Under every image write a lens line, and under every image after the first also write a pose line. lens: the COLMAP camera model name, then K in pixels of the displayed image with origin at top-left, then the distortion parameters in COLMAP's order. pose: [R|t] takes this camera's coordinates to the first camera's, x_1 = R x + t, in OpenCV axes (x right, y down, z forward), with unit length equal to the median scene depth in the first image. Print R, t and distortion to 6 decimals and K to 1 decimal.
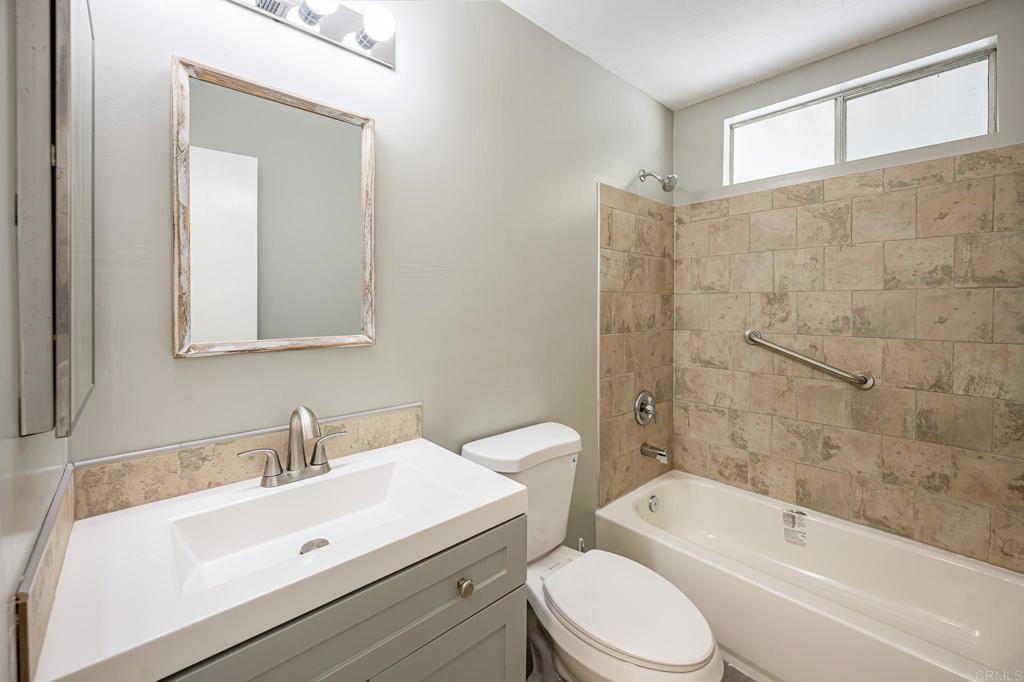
lens RADIAL K [[416.2, 0, 512.5], [0, 416.2, 311.1], [0, 0, 1]] dist [-0.001139, 0.000283]
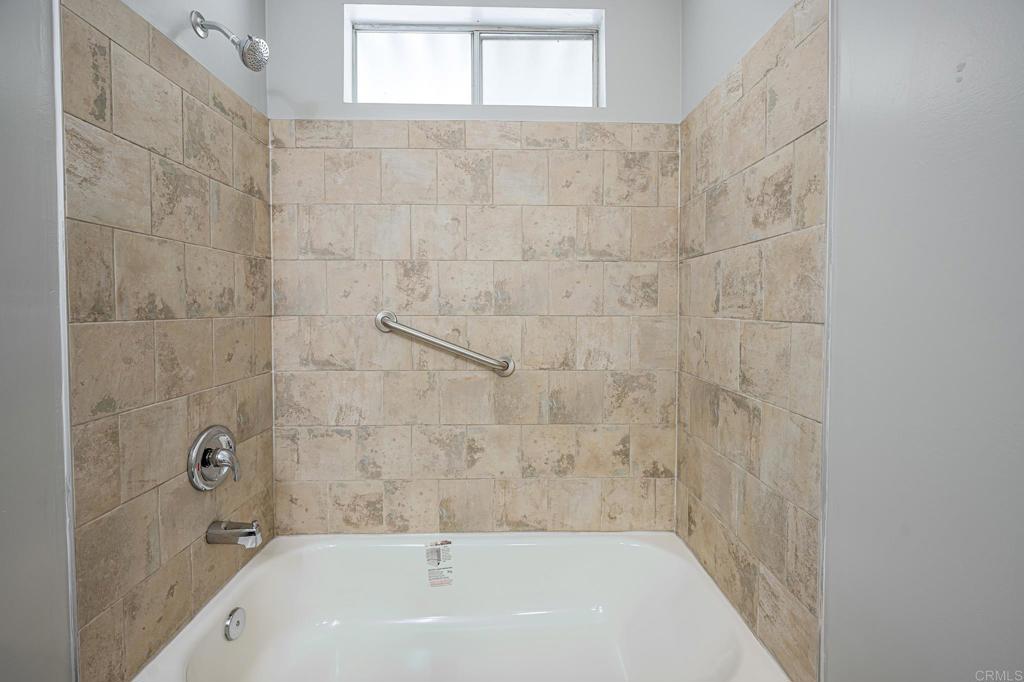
lens RADIAL K [[416.2, 0, 508.9], [0, 416.2, 317.7], [0, 0, 1]] dist [-0.001139, 0.000283]
pose [[0.657189, -0.018500, 0.753498, 0.185131], [0.007827, 0.999812, 0.017721, 0.047652], [-0.753685, -0.005749, 0.657211, 0.391947]]
